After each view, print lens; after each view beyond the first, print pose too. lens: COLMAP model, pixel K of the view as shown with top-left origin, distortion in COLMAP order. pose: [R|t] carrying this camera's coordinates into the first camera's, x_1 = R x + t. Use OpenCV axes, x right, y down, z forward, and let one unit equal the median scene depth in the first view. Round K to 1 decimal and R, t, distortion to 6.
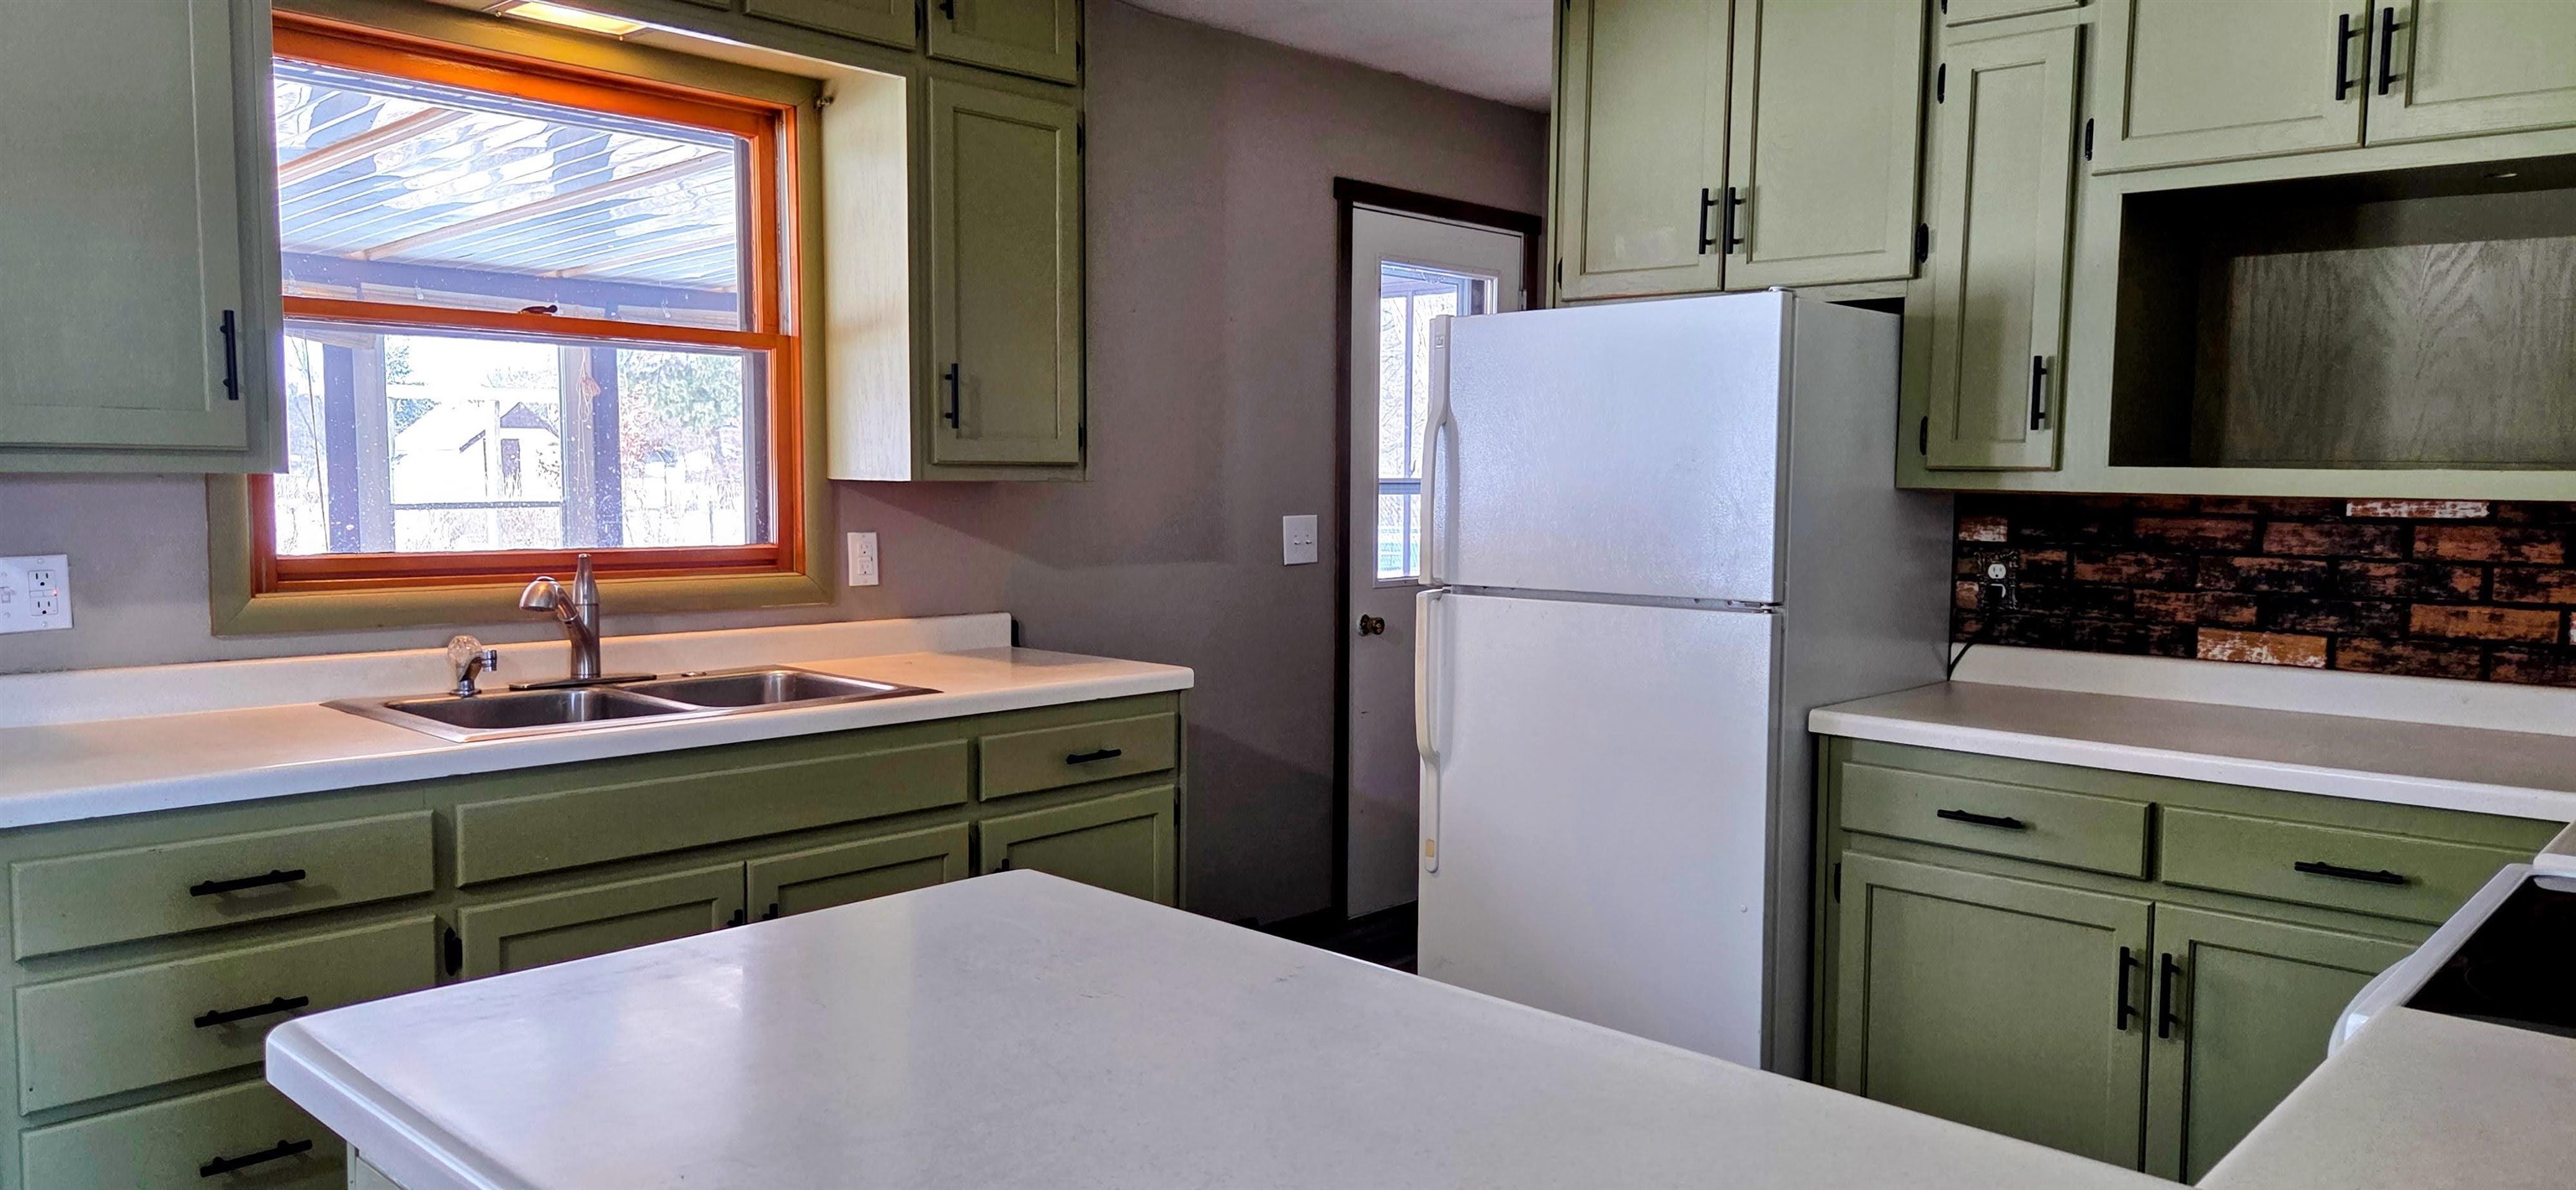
lens RADIAL K [[1711.7, 0, 1288.0], [0, 1711.7, 595.0], [0, 0, 1]] dist [0.085763, -0.069858]
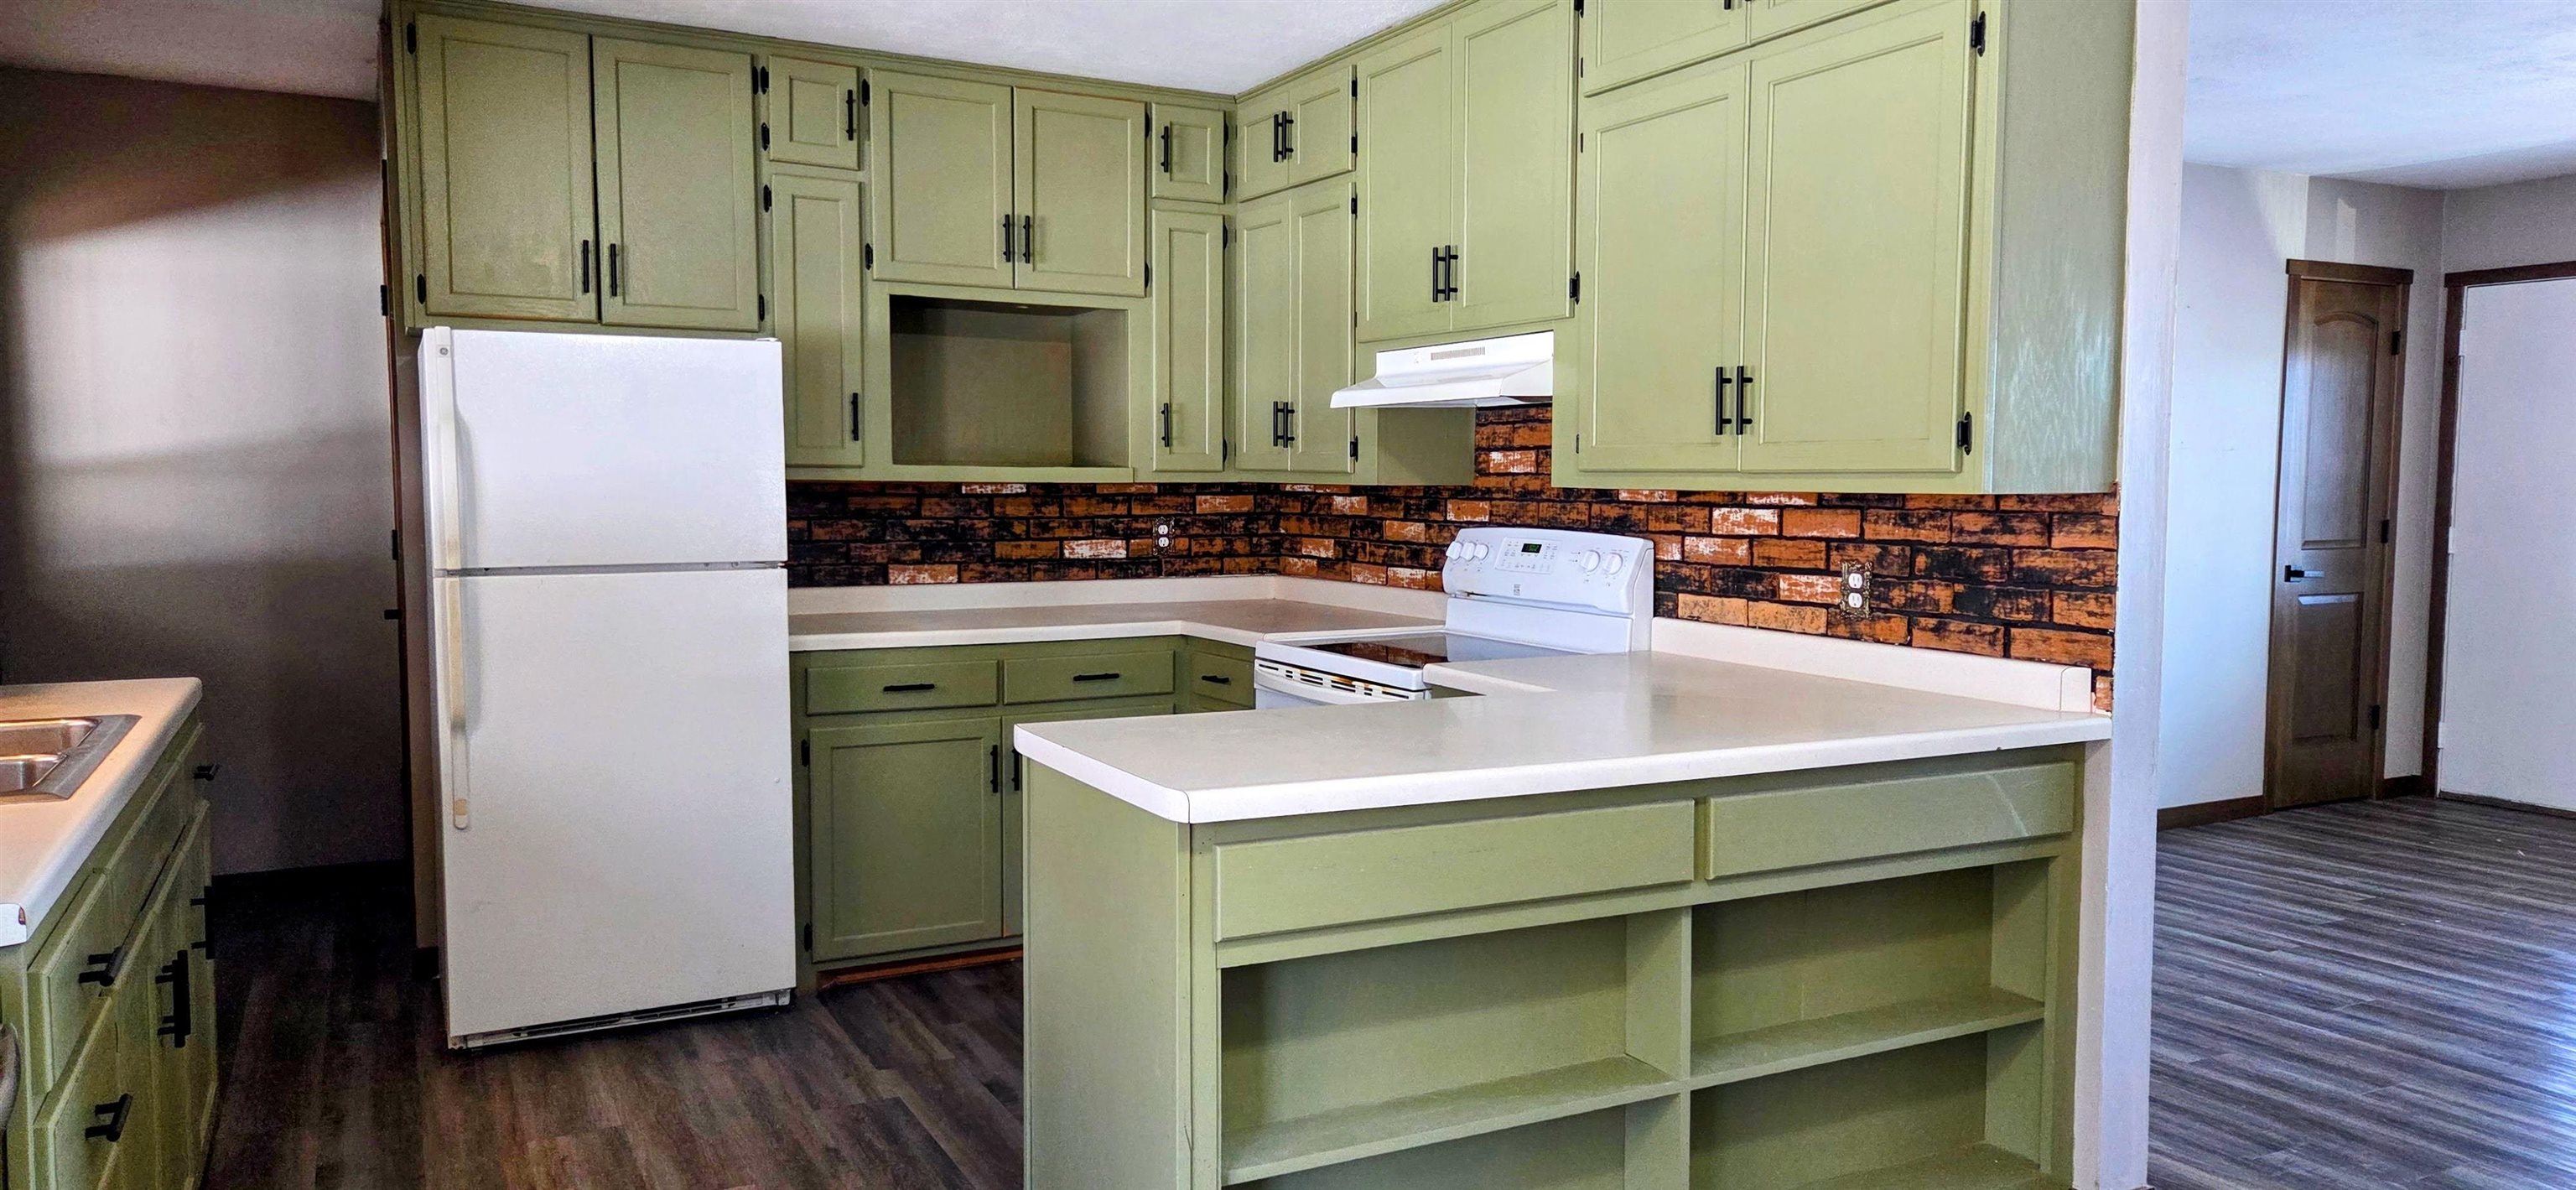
lens RADIAL K [[1711.7, 0, 1288.0], [0, 1711.7, 595.0], [0, 0, 1]] dist [0.085763, -0.069858]
pose [[0.338483, -0.075005, 0.937979, -0.881000], [0.066978, 0.996210, 0.055492, -0.017763], [-0.938586, 0.044041, 0.342223, 0.123560]]
